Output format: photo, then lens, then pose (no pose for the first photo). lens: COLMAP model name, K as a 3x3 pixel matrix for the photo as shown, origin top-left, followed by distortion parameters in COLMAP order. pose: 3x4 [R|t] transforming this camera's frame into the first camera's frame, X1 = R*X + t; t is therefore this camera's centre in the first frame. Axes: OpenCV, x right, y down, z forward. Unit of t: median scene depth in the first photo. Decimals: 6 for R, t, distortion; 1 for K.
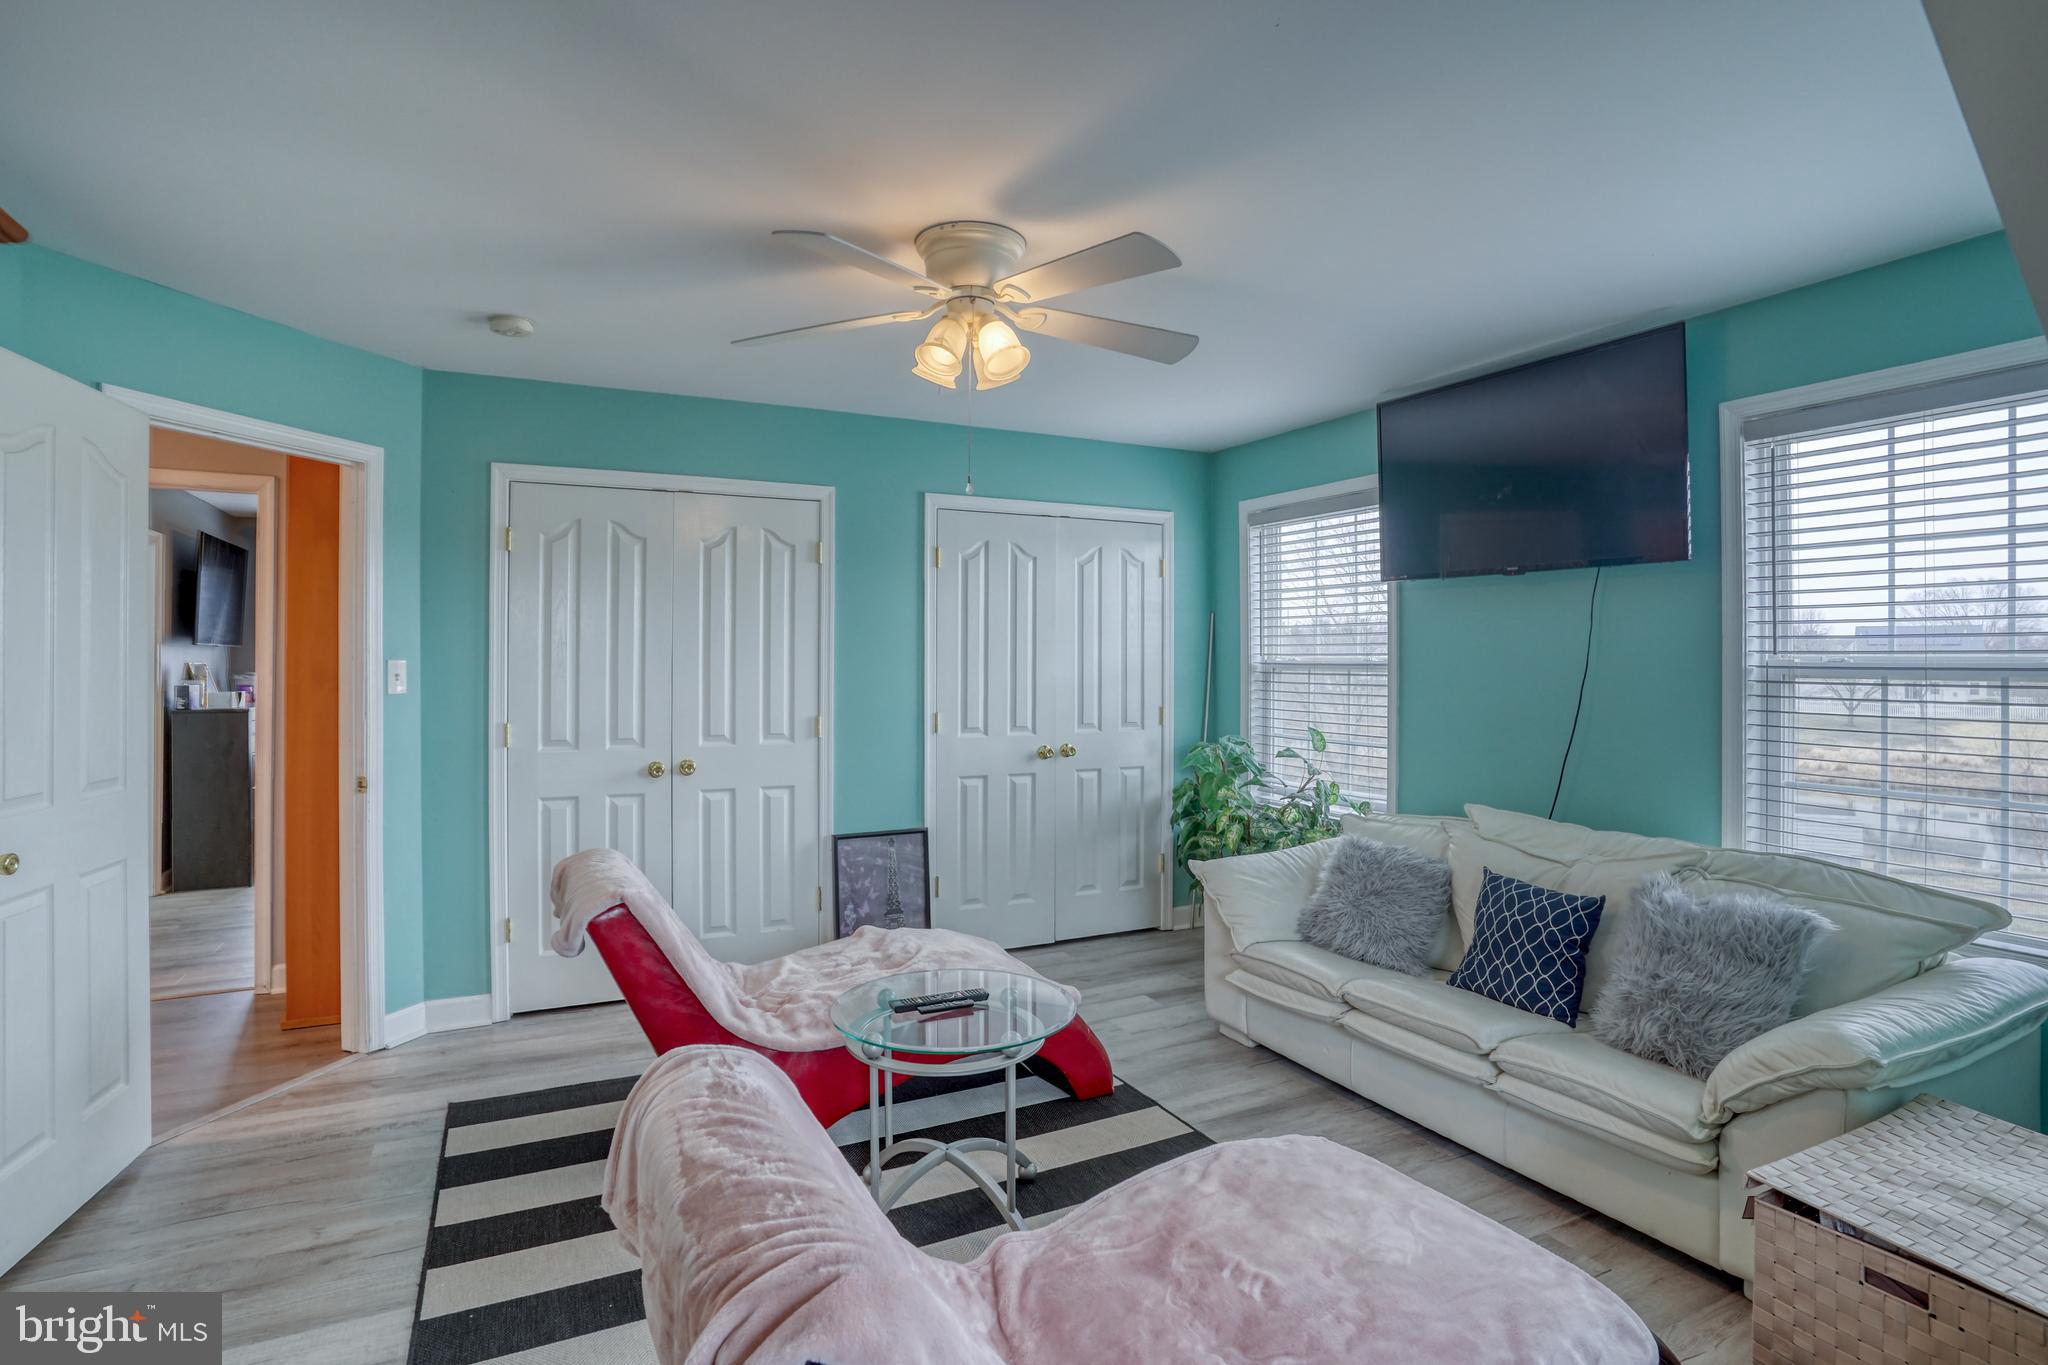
lens RADIAL K [[1036.7, 0, 1010.9], [0, 1036.7, 660.5], [0, 0, 1]] dist [-0.071108, 0.036269]
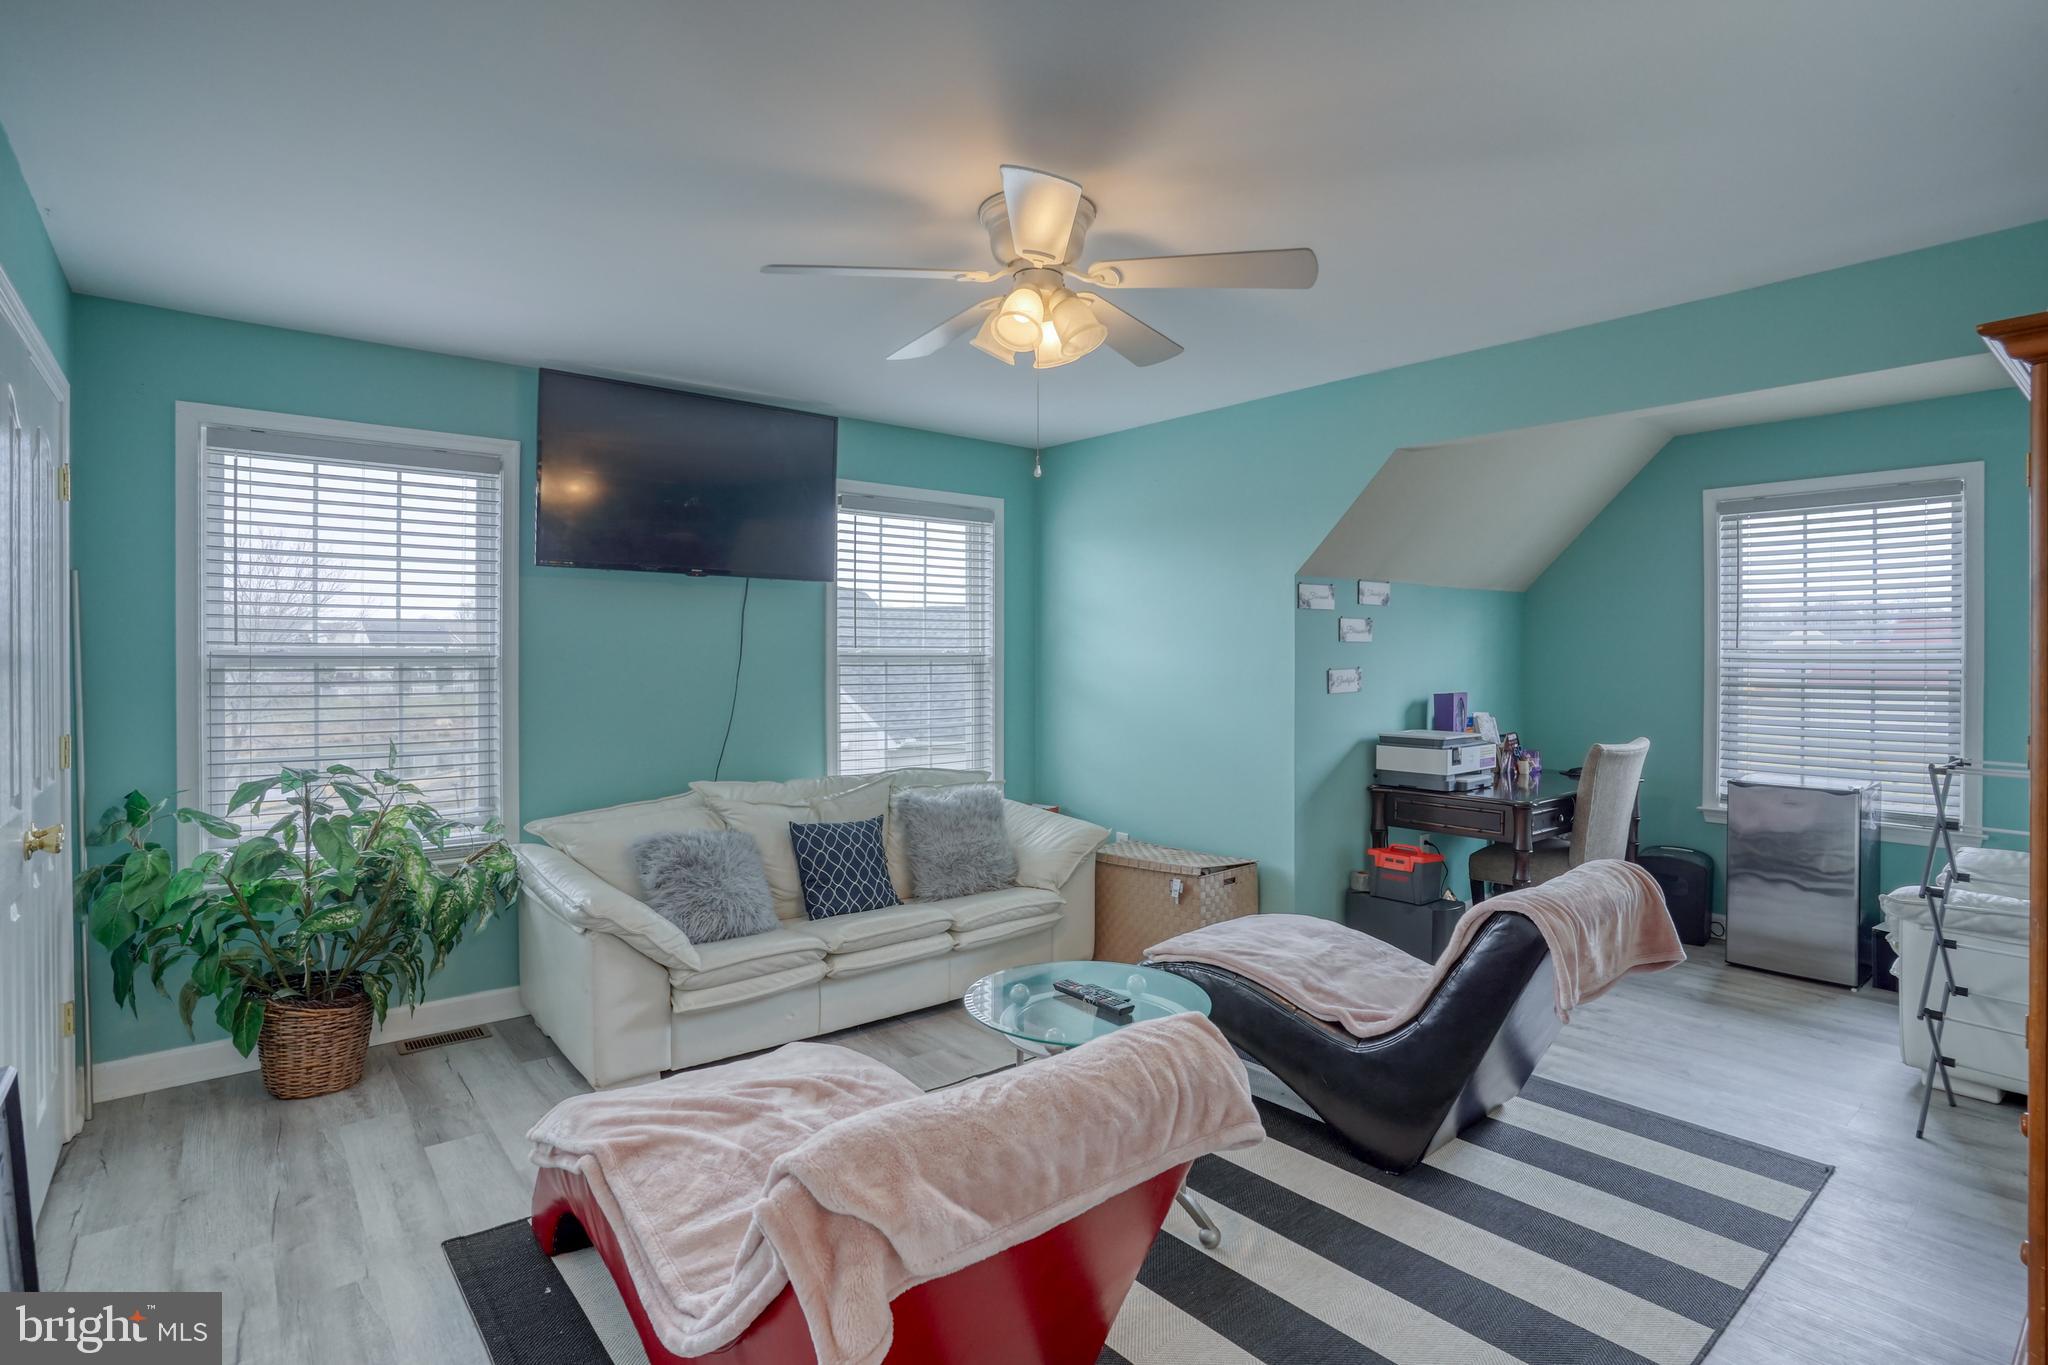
lens RADIAL K [[1036.7, 0, 1010.9], [0, 1036.7, 660.5], [0, 0, 1]] dist [-0.071108, 0.036269]
pose [[-0.222115, -0.007605, 0.974991, -0.818095], [0.003244, 0.999958, 0.008539, 0.001800], [-0.975015, 0.005060, -0.222081, 1.054185]]
